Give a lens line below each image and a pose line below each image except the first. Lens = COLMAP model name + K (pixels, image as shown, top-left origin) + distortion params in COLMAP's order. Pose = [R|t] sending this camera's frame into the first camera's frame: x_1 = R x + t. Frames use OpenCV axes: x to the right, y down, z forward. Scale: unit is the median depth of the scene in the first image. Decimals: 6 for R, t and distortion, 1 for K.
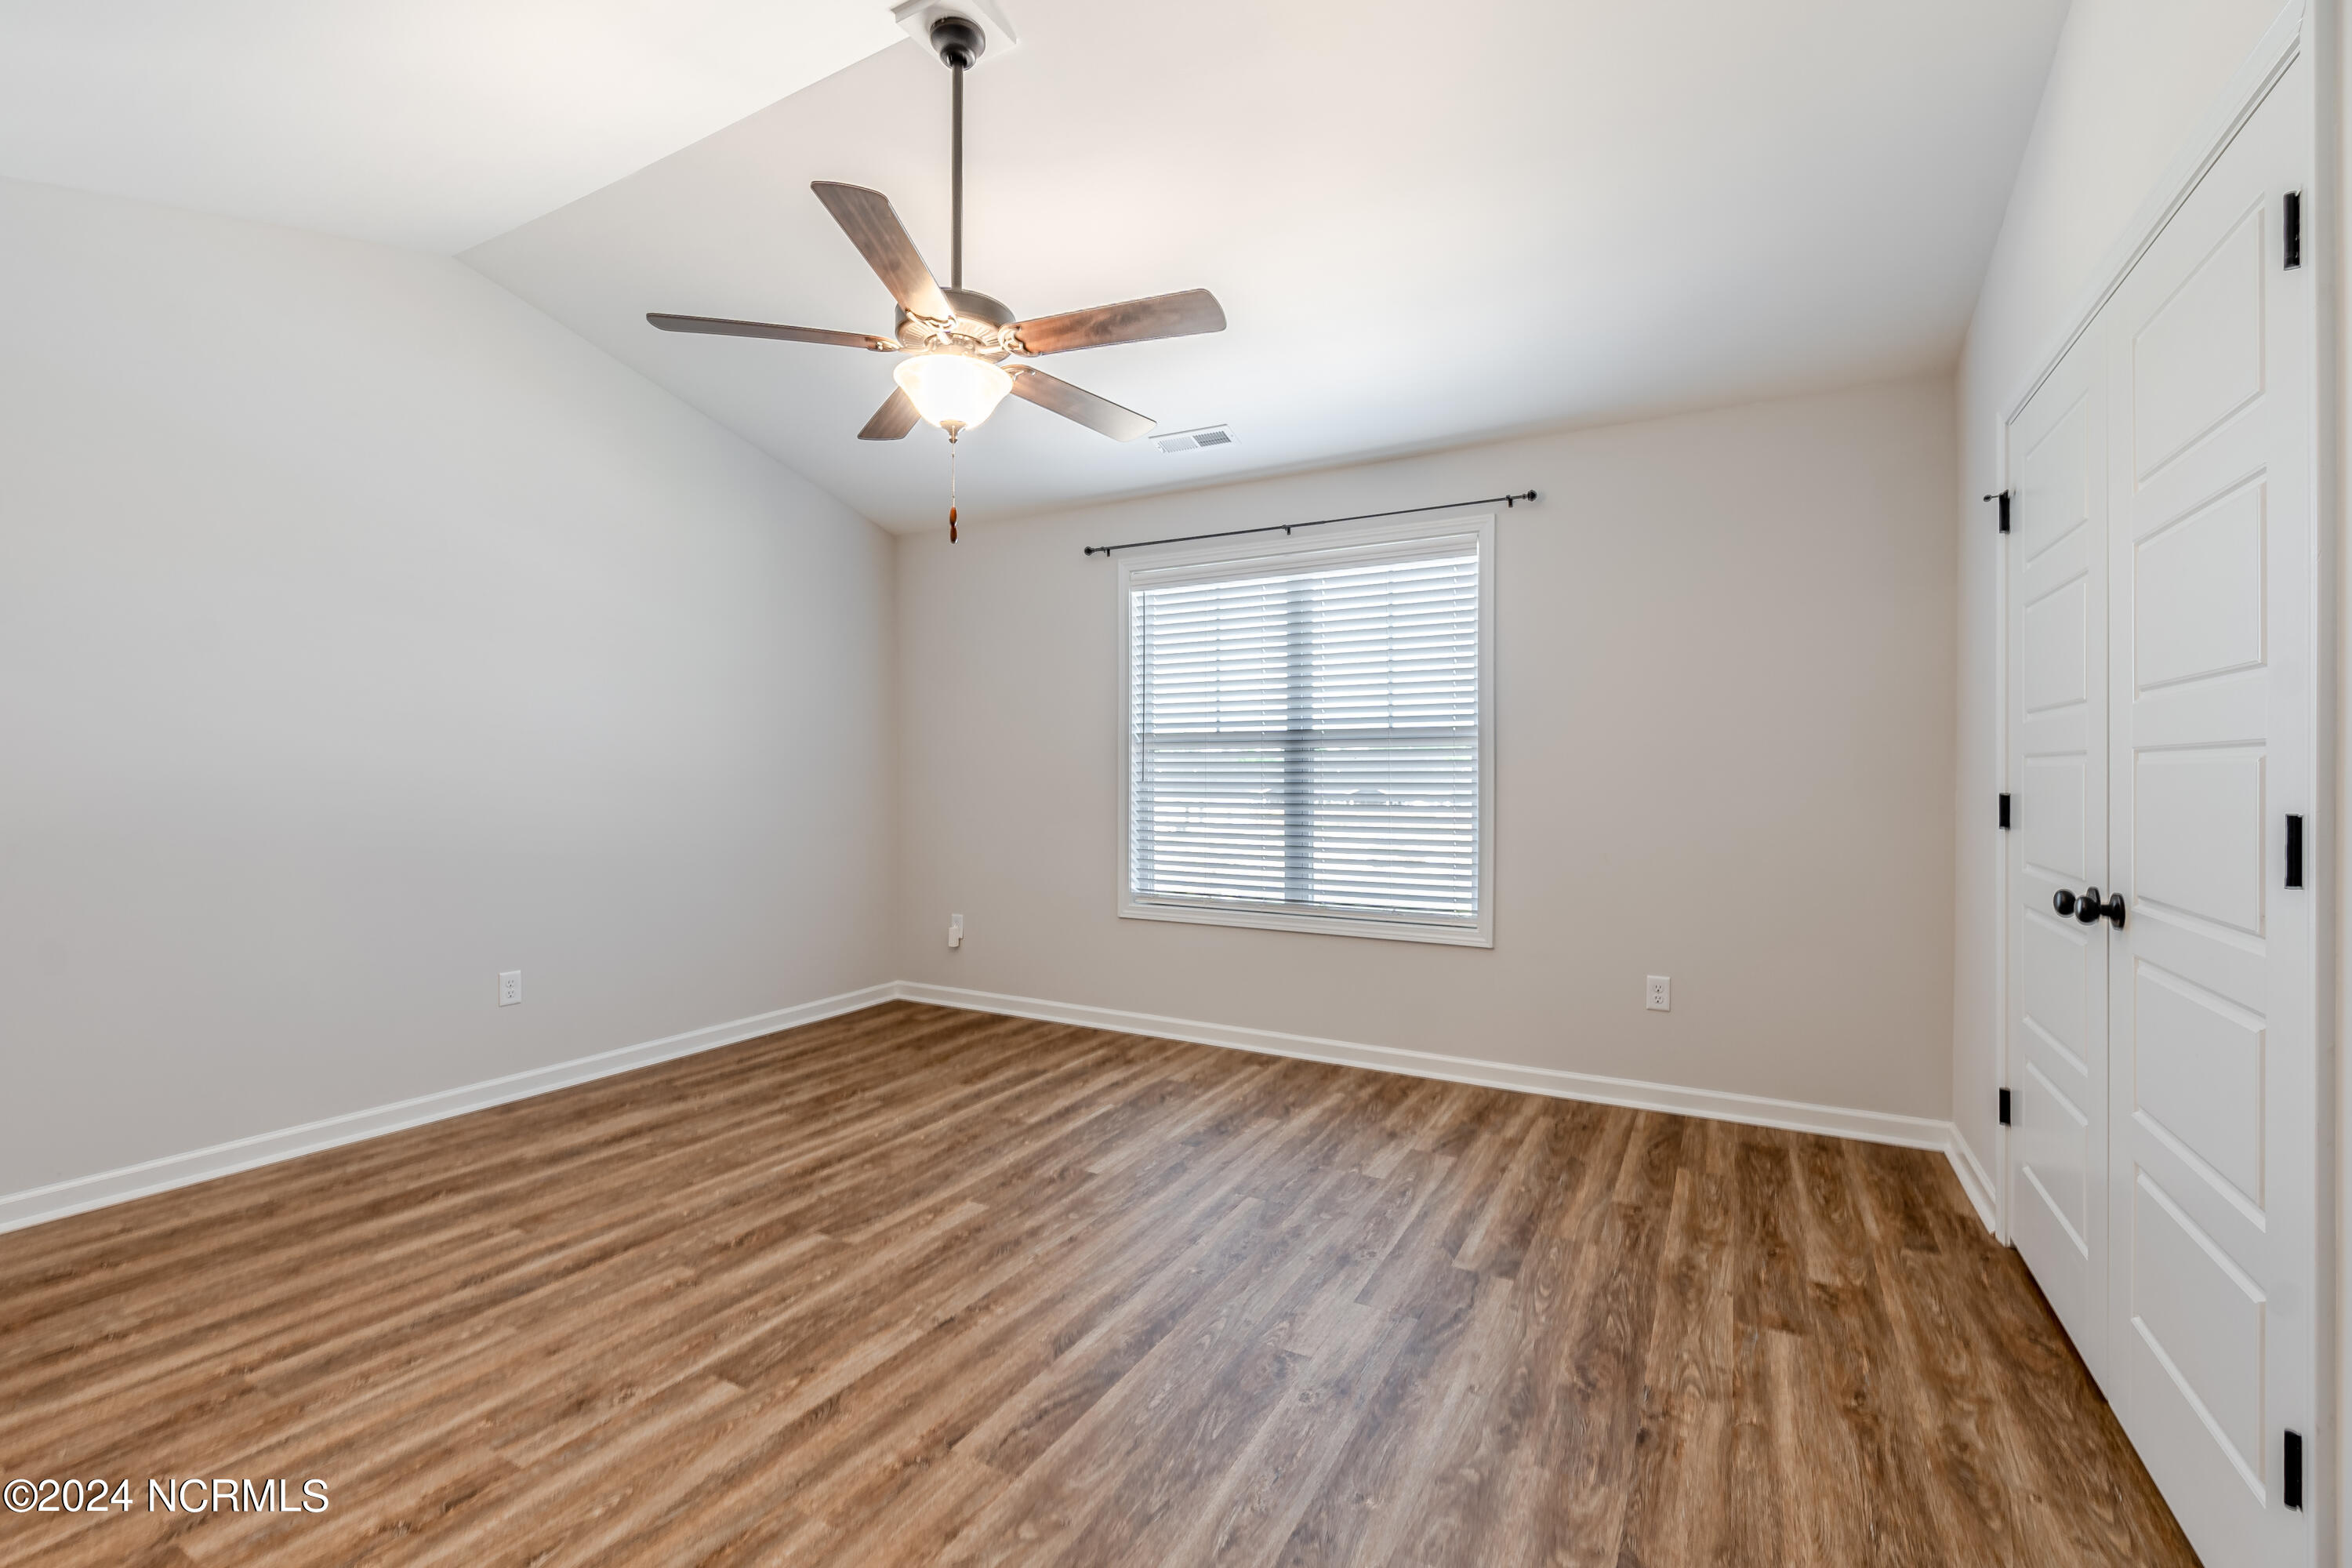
lens RADIAL K [[1010.5, 0, 1181.5], [0, 1010.5, 752.1], [0, 0, 1]] dist [-0.000754, -0.000143]
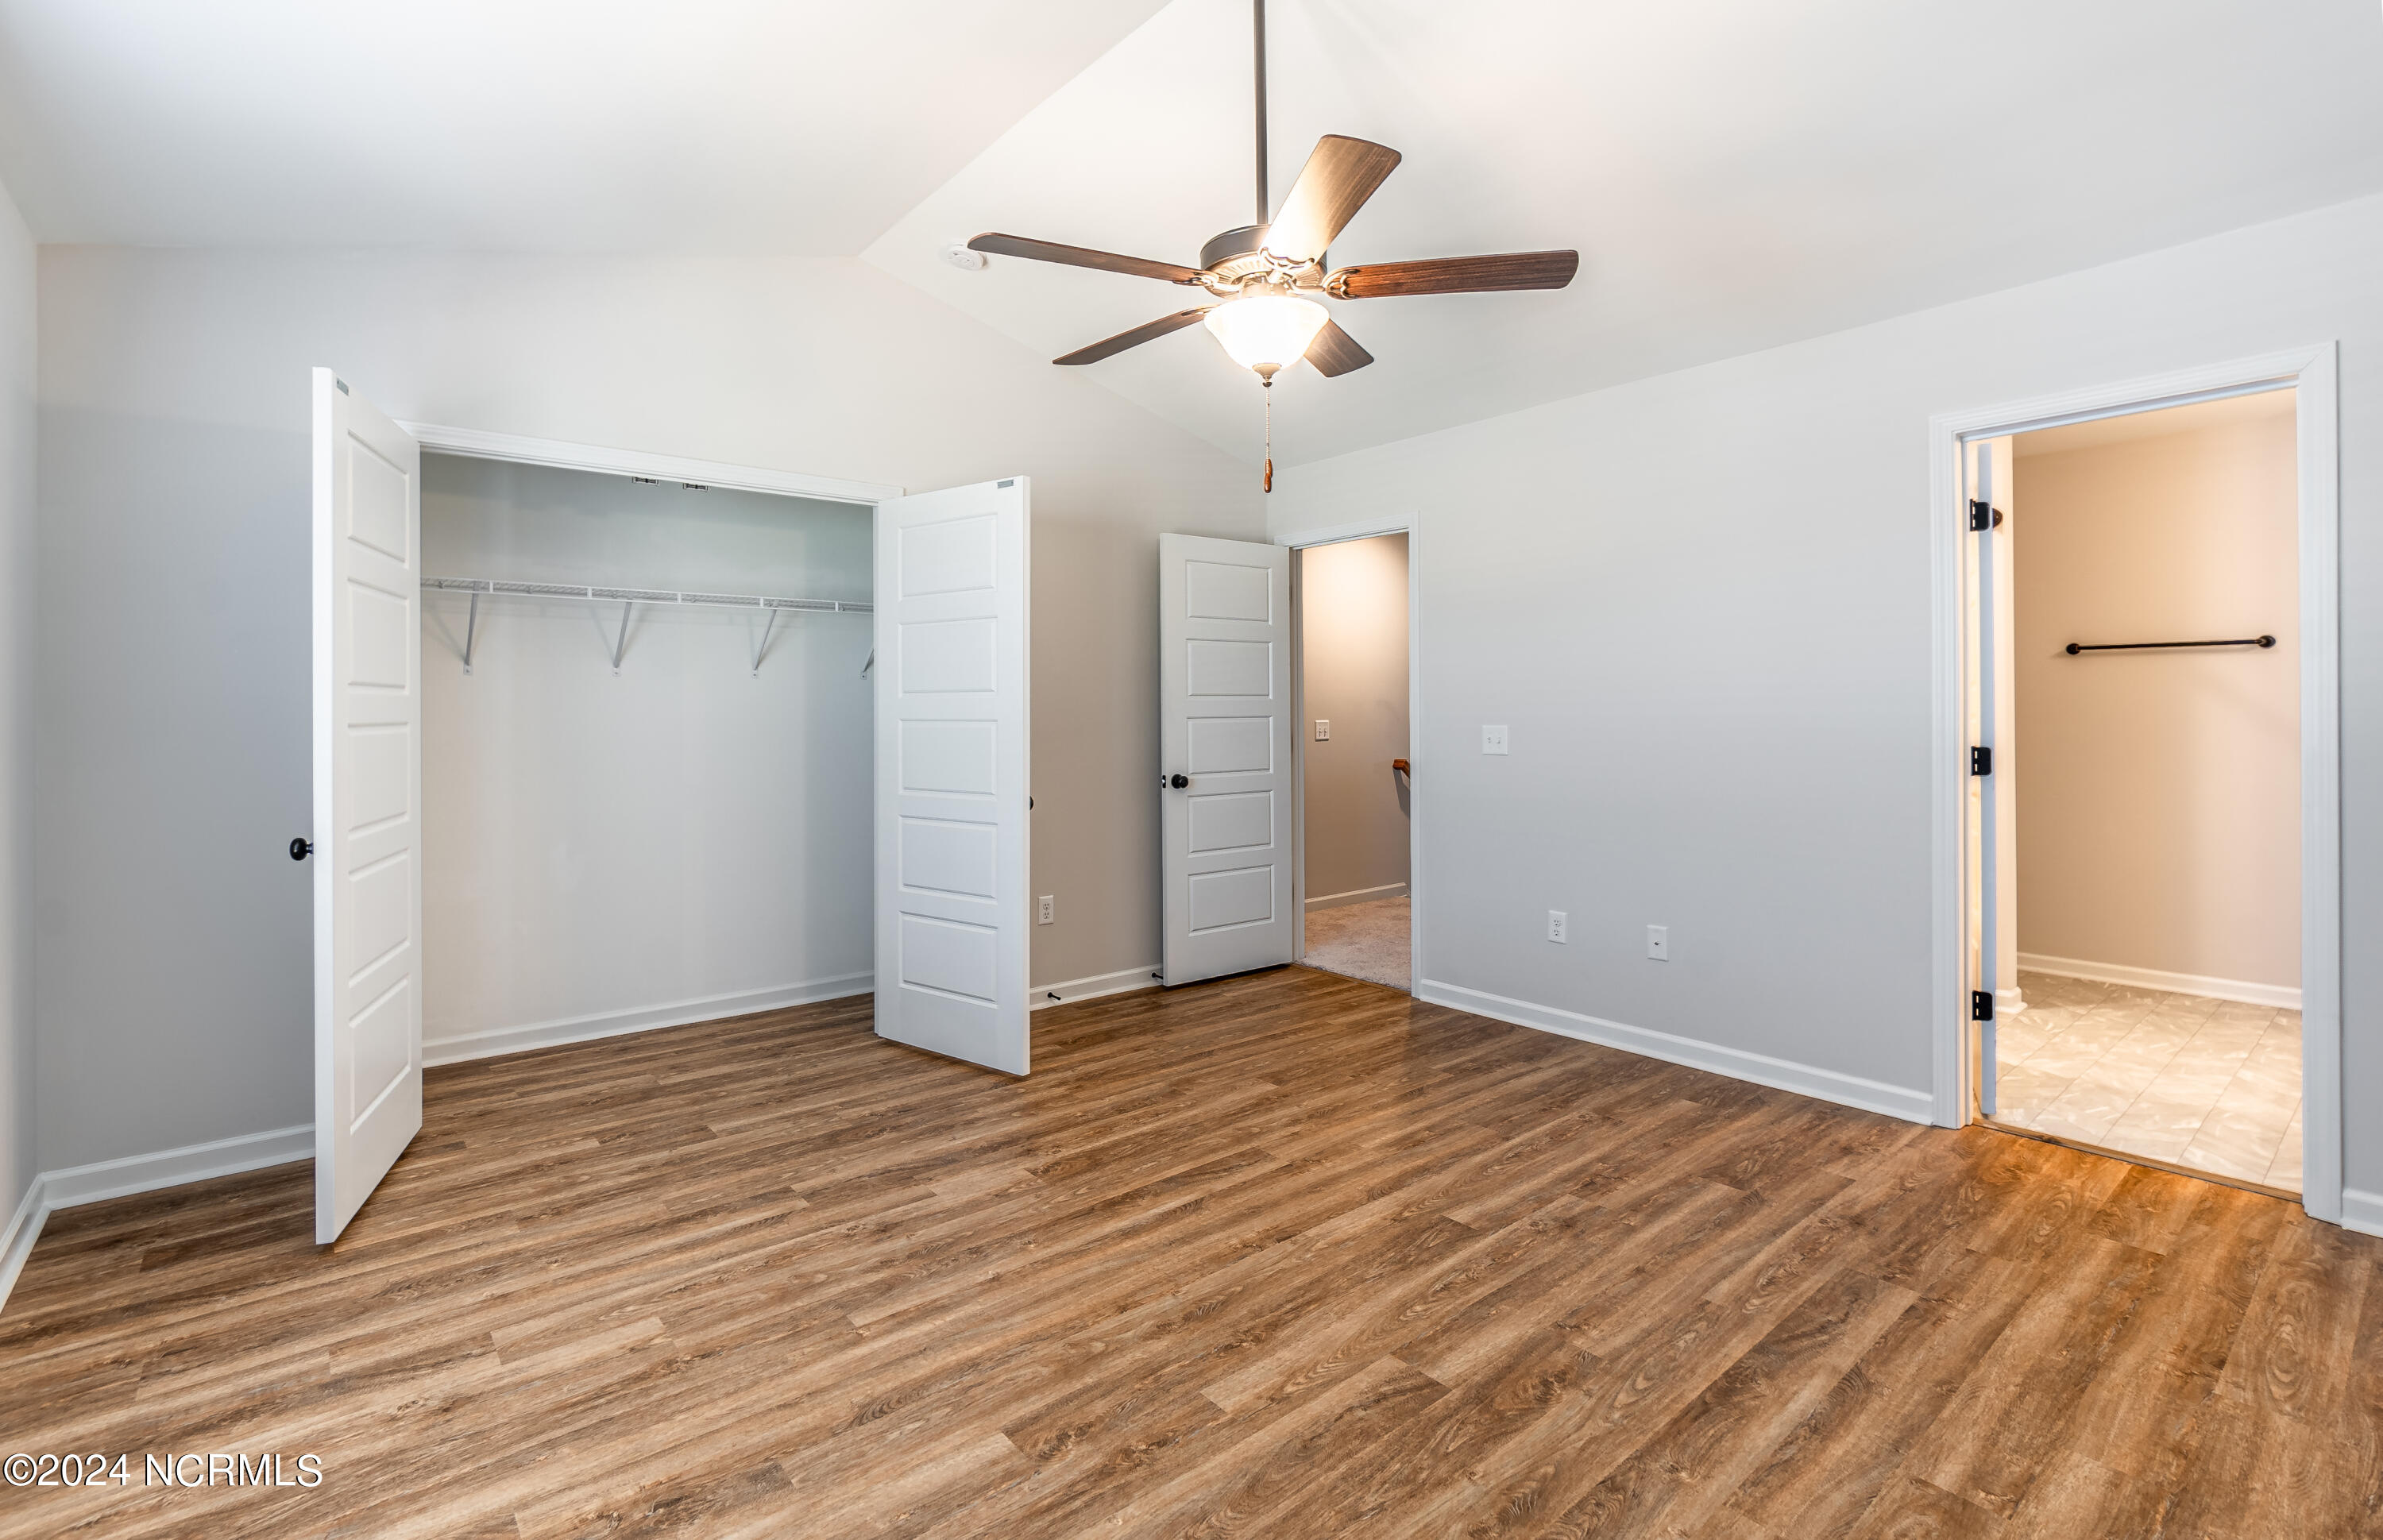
lens RADIAL K [[1091.9, 0, 1191.5], [0, 1091.9, 770.0], [0, 0, 1]] dist [-0.002474, 0.000074]
pose [[-0.931231, -0.015532, 0.364099, -0.535266], [-0.005252, 0.999560, 0.029207, 0.027395], [-0.364392, 0.025287, -0.930902, 2.024161]]
